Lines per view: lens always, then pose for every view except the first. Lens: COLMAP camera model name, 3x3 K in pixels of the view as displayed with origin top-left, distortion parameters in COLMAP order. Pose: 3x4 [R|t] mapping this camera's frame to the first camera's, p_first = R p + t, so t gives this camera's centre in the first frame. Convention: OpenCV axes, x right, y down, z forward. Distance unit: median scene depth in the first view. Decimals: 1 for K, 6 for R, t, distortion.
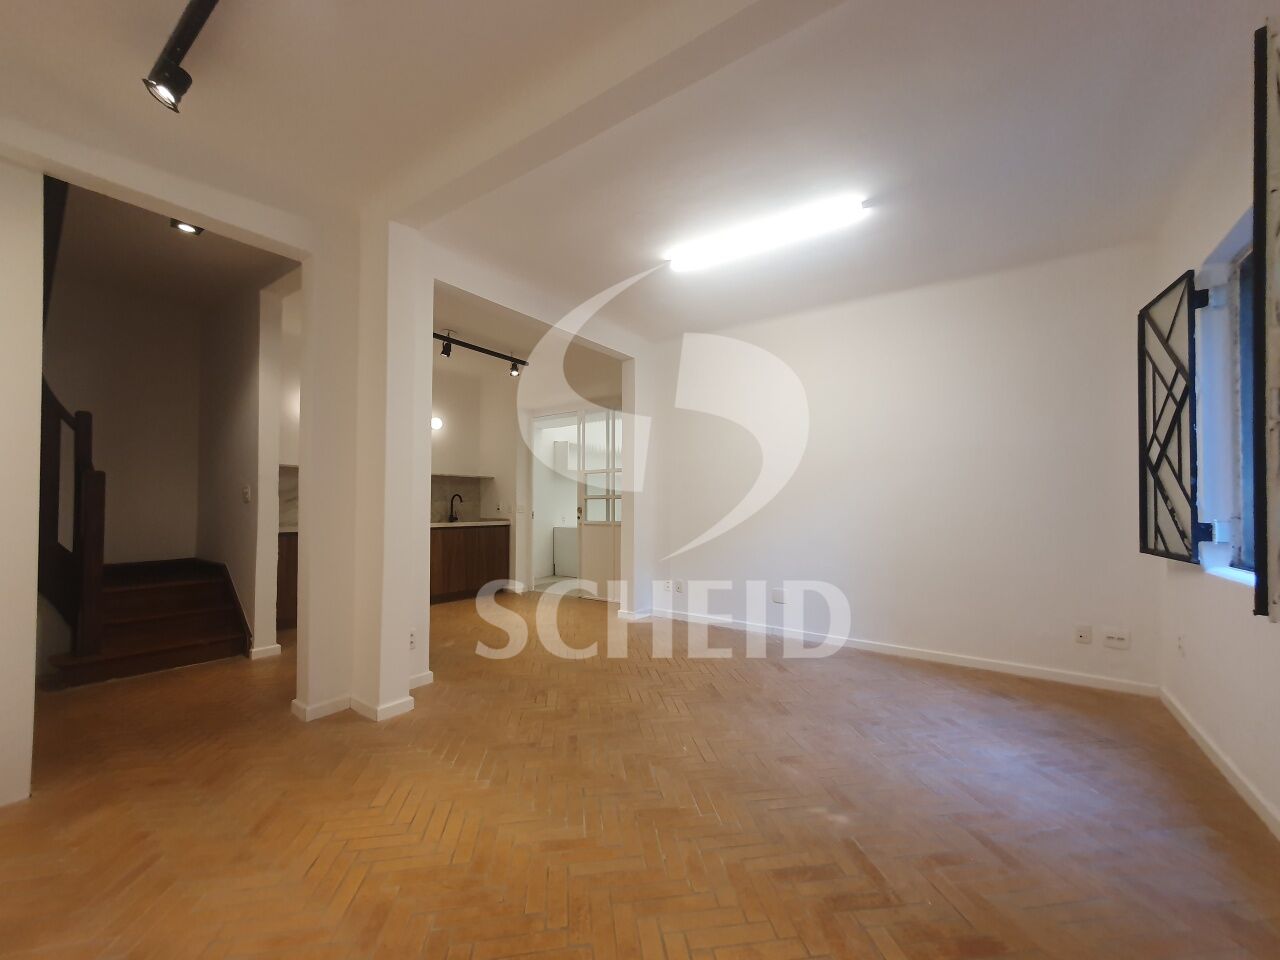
lens RADIAL K [[504.9, 0, 650.8], [0, 504.9, 490.0], [0, 0, 1]] dist [0.001610, 0.000140]
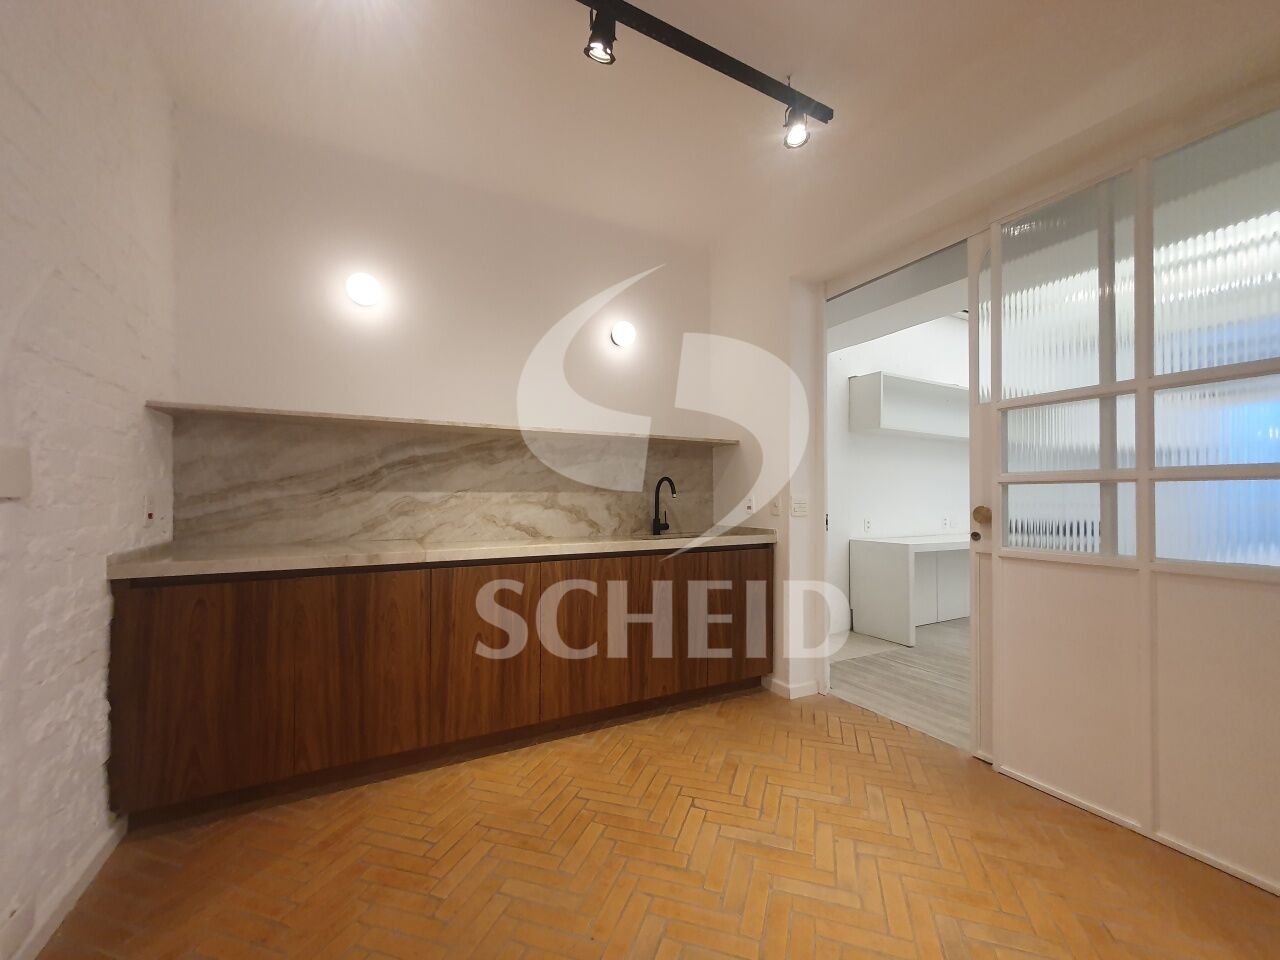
lens RADIAL K [[504.9, 0, 647.2], [0, 504.9, 483.0], [0, 0, 1]] dist [0.001610, 0.000140]
pose [[0.892631, -0.011968, -0.450628, -0.183610], [0.013444, 0.999910, 0.000075, 0.013928], [0.450587, -0.006126, 0.892712, 0.566204]]
